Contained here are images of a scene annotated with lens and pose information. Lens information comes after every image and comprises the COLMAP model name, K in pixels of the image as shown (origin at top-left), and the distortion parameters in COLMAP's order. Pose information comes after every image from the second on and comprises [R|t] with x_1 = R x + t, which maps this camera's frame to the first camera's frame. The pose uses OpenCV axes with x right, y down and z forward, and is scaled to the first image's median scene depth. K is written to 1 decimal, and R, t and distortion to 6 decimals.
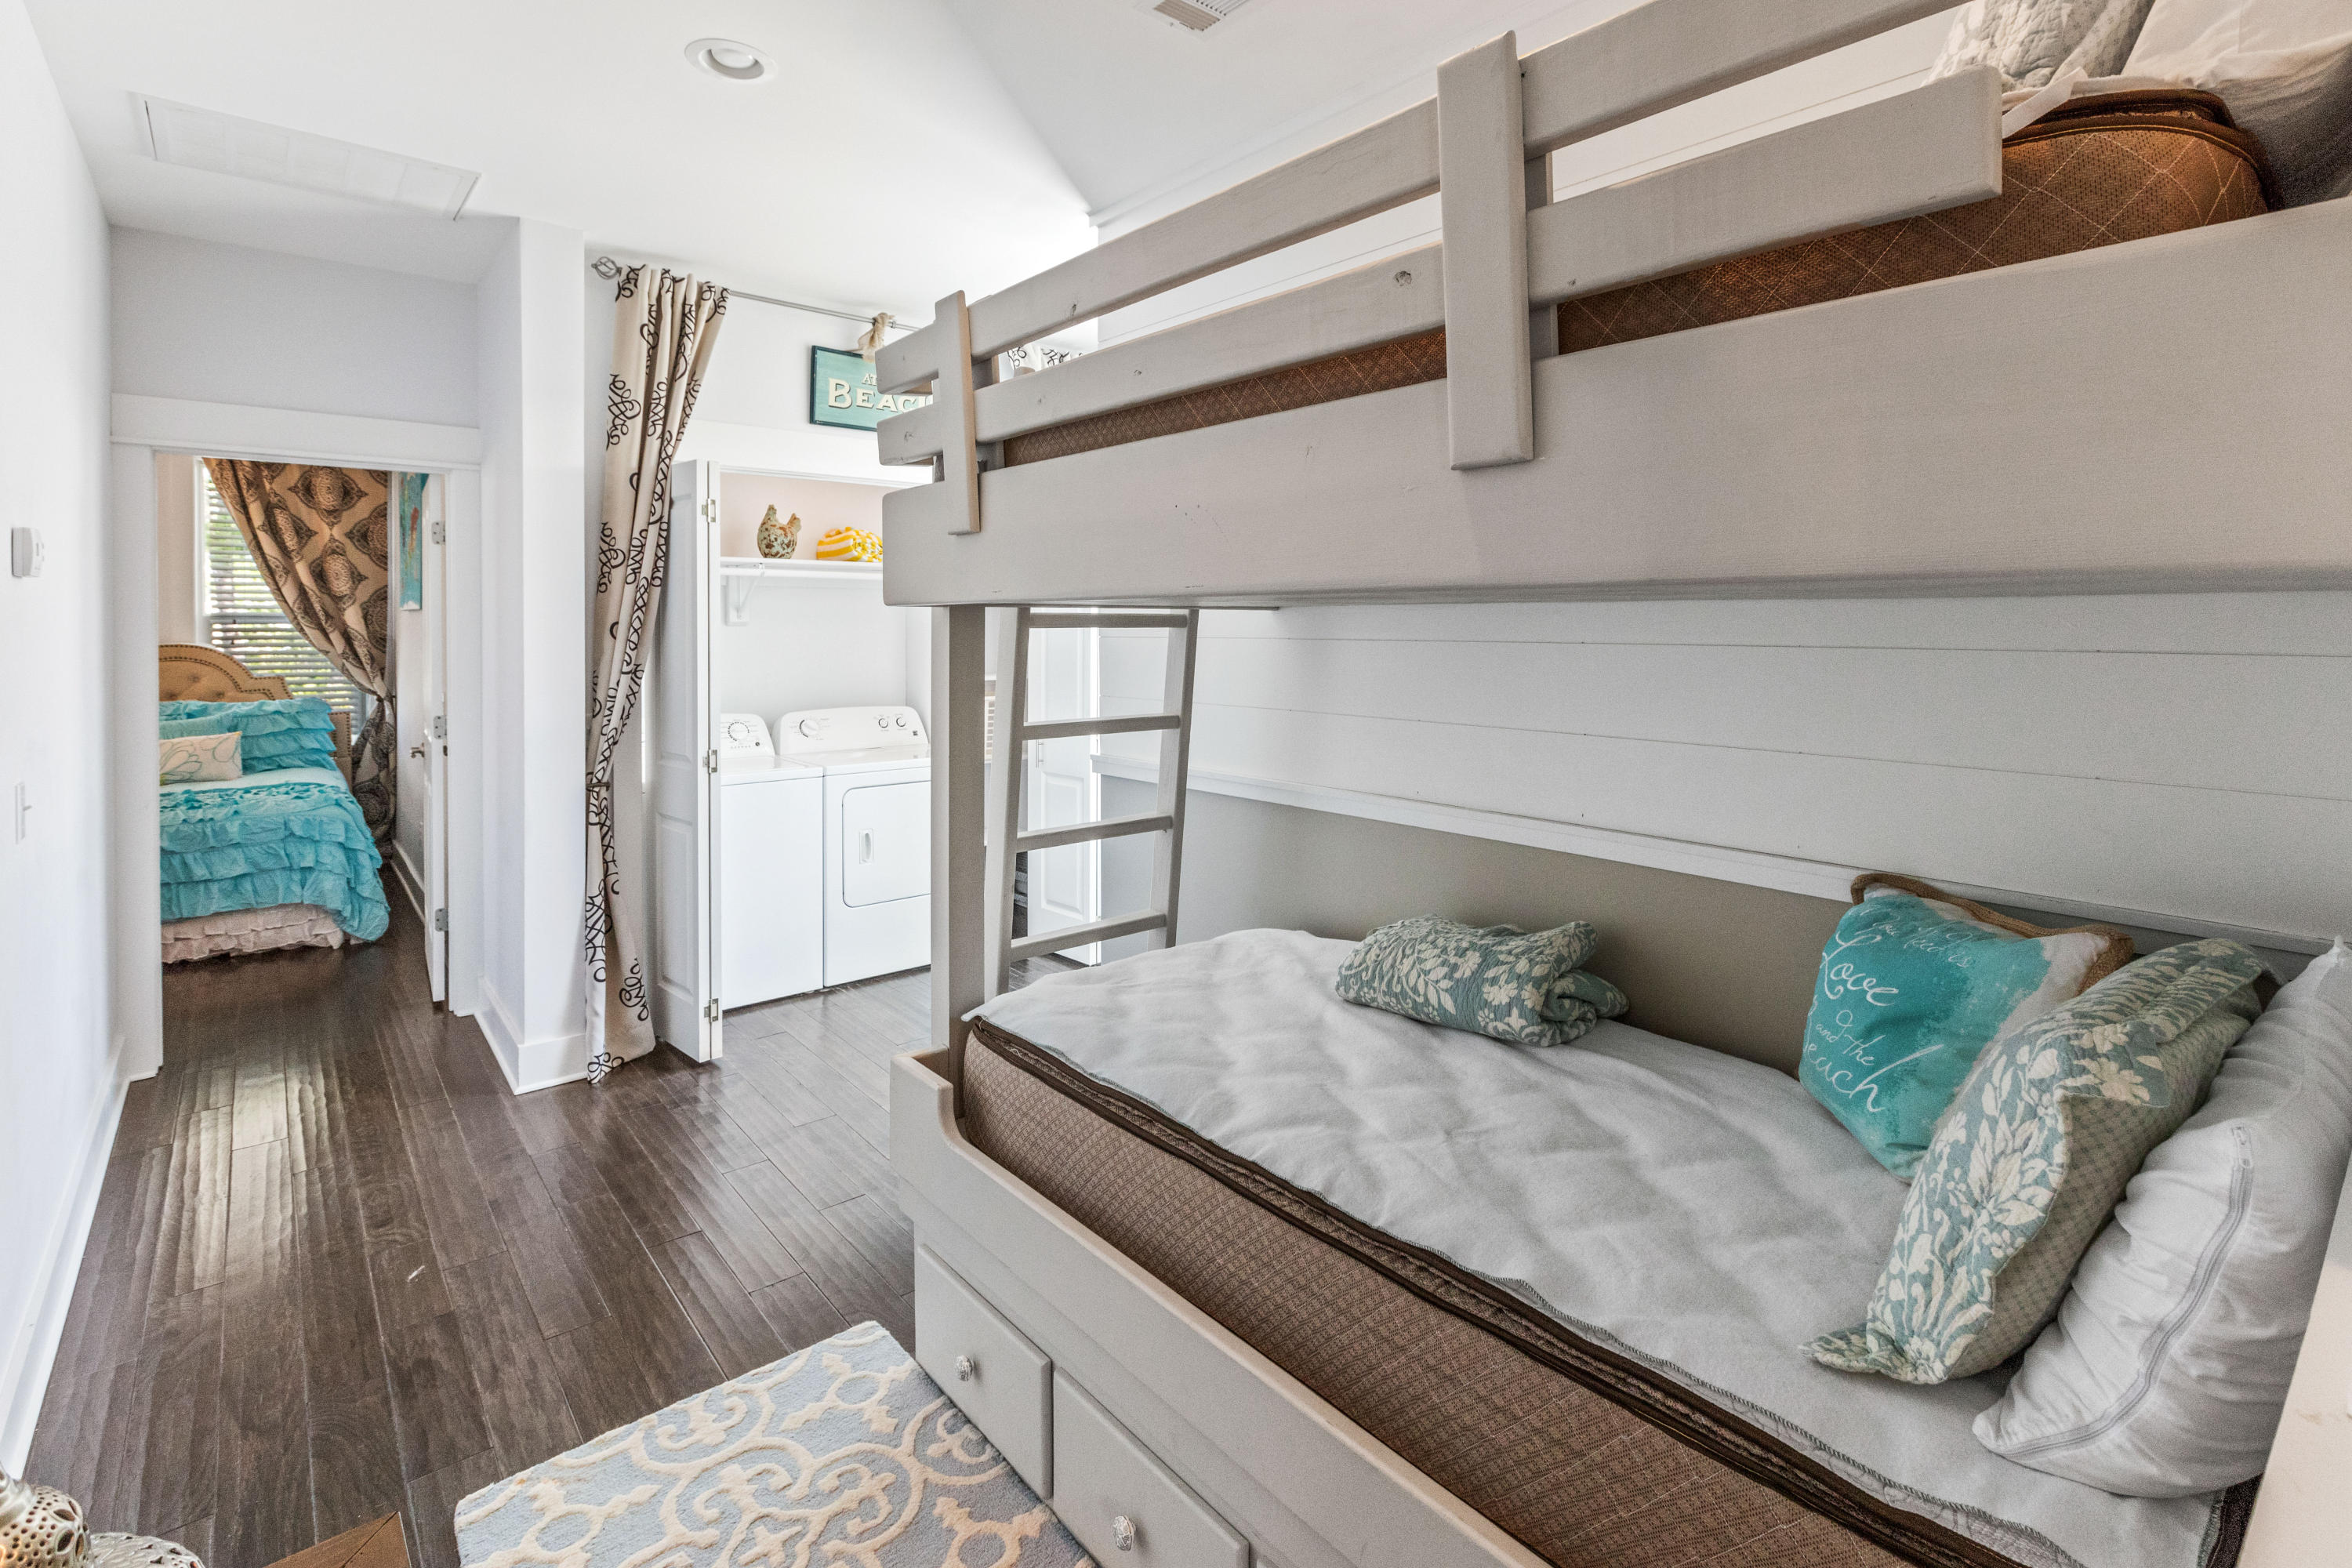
lens RADIAL K [[1103.2, 0, 1180.3], [0, 1103.2, 652.6], [0, 0, 1]] dist [0.000962, 0.000032]
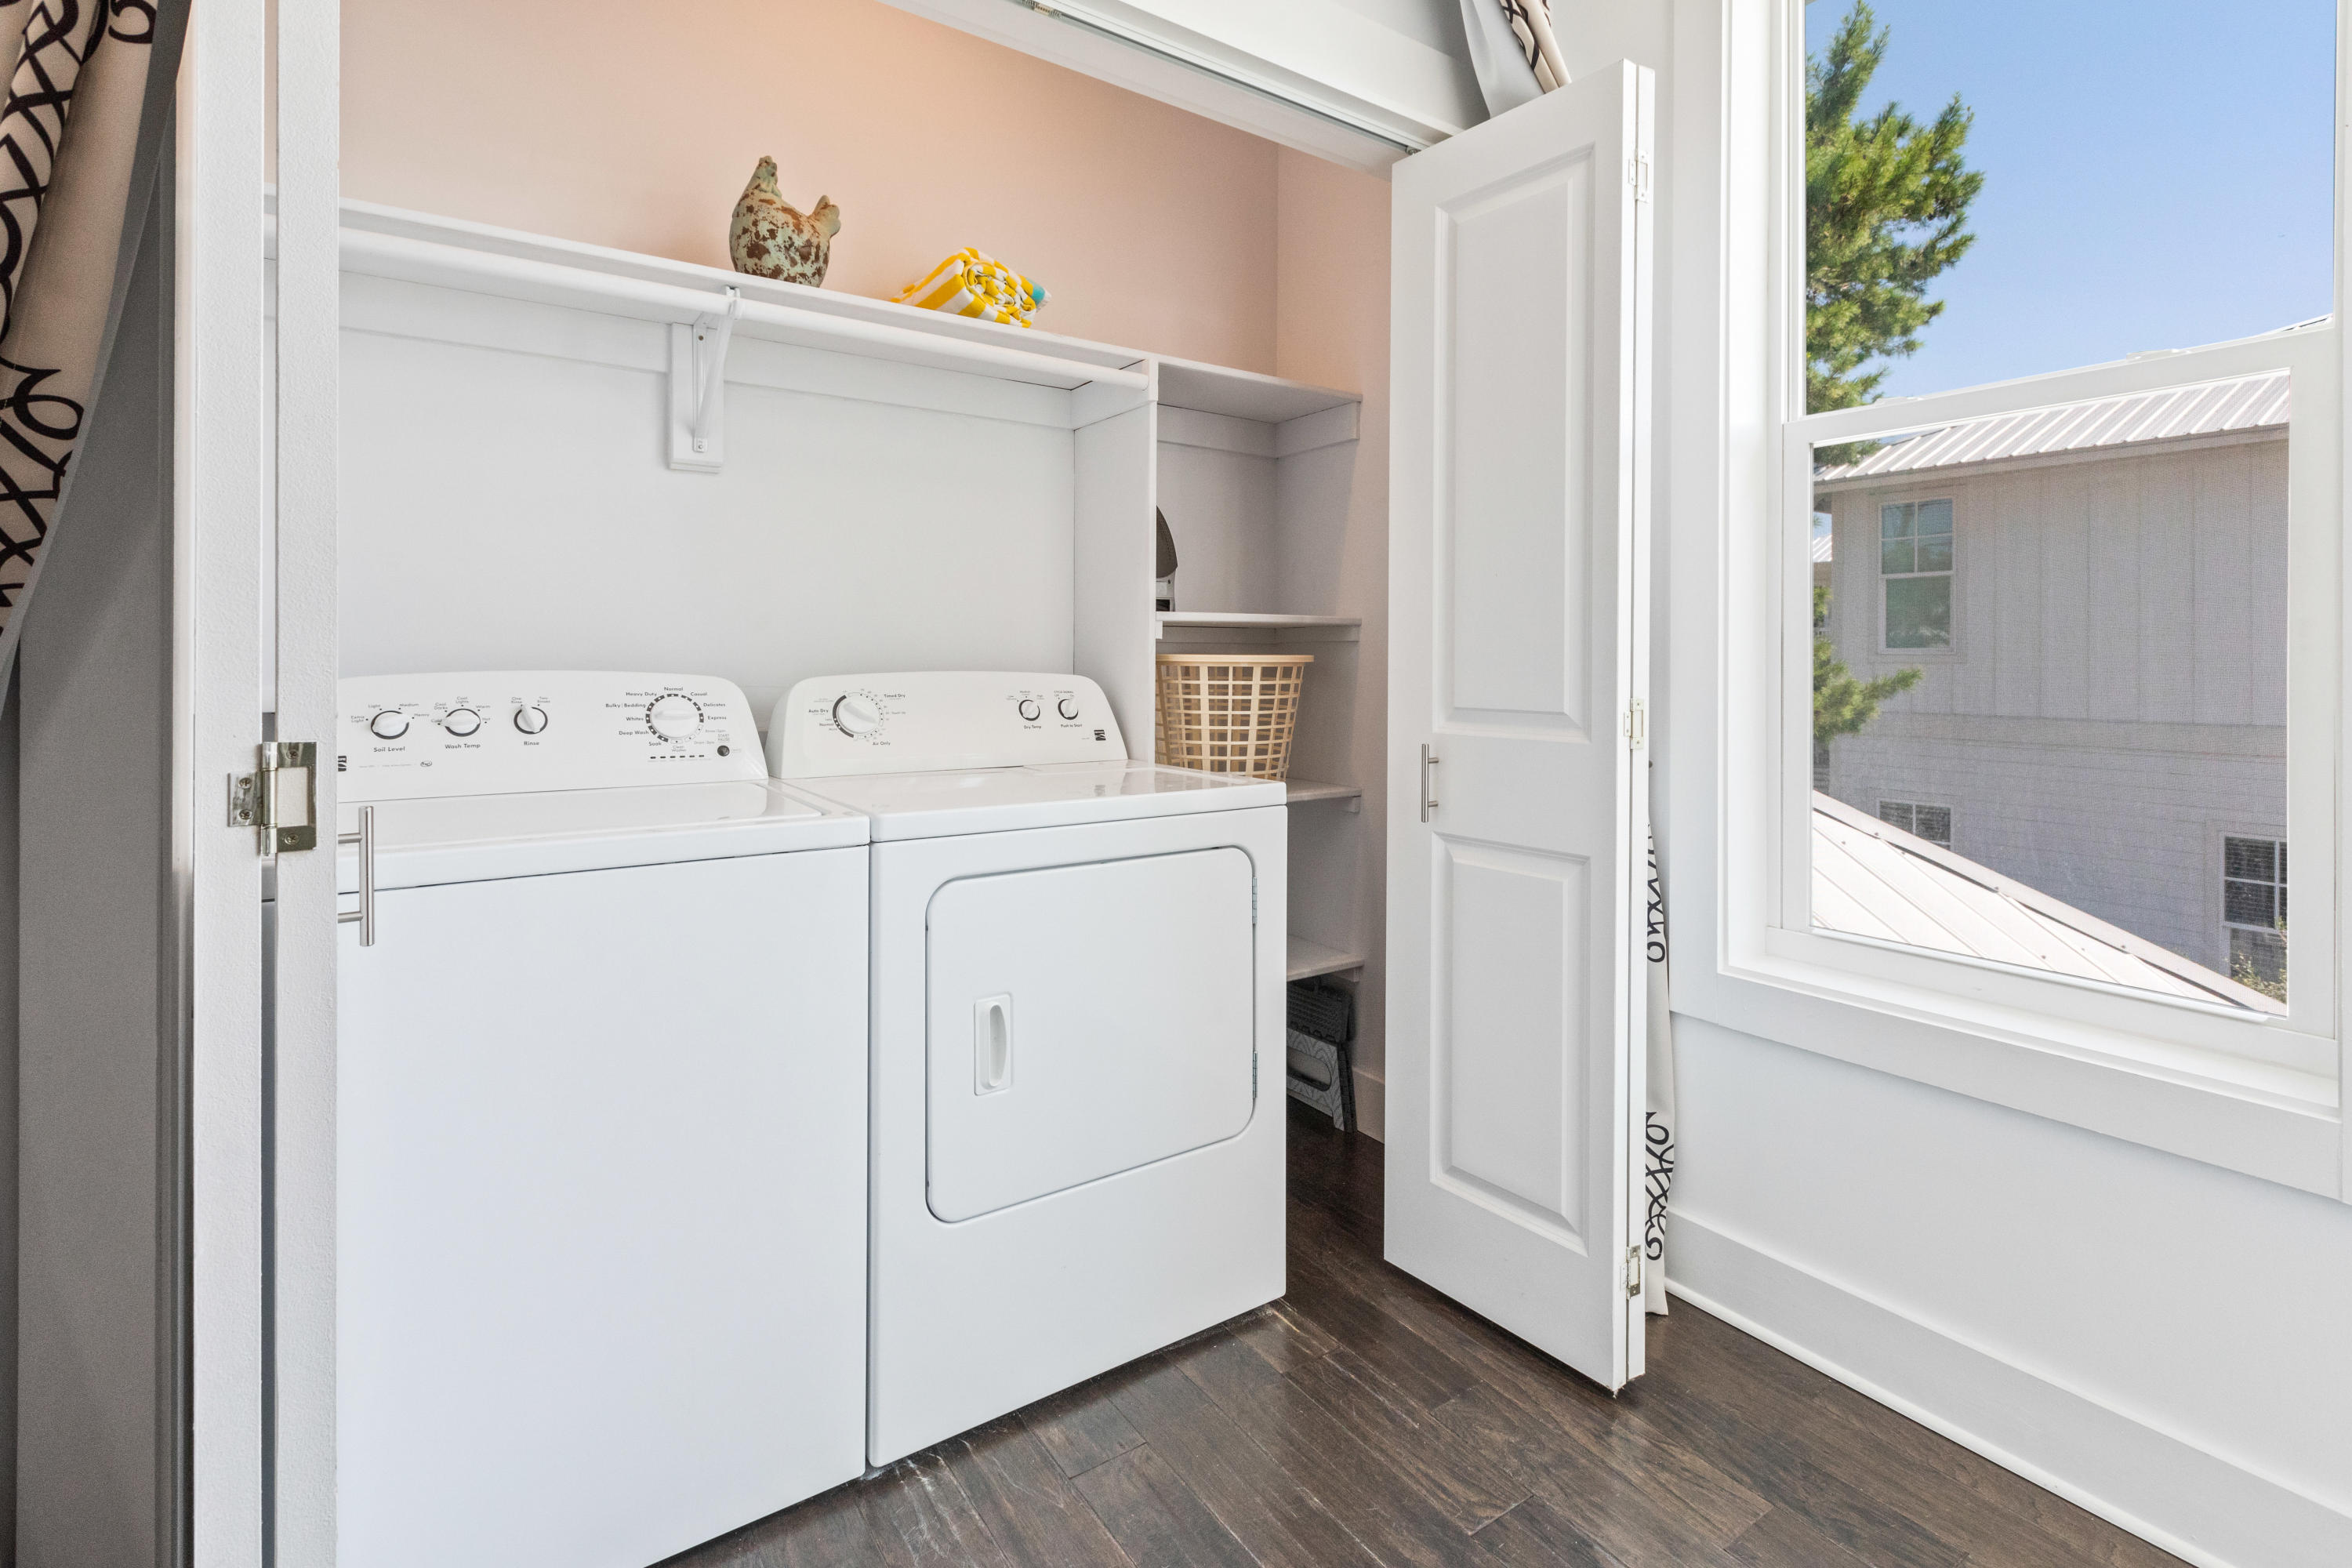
lens RADIAL K [[1103.2, 0, 1180.3], [0, 1103.2, 652.6], [0, 0, 1]] dist [0.000962, 0.000032]
pose [[0.995001, -0.000232, -0.099860, -0.242244], [-0.002794, 0.999541, -0.030160, 0.078634], [0.099822, 0.030288, 0.994544, 0.833367]]
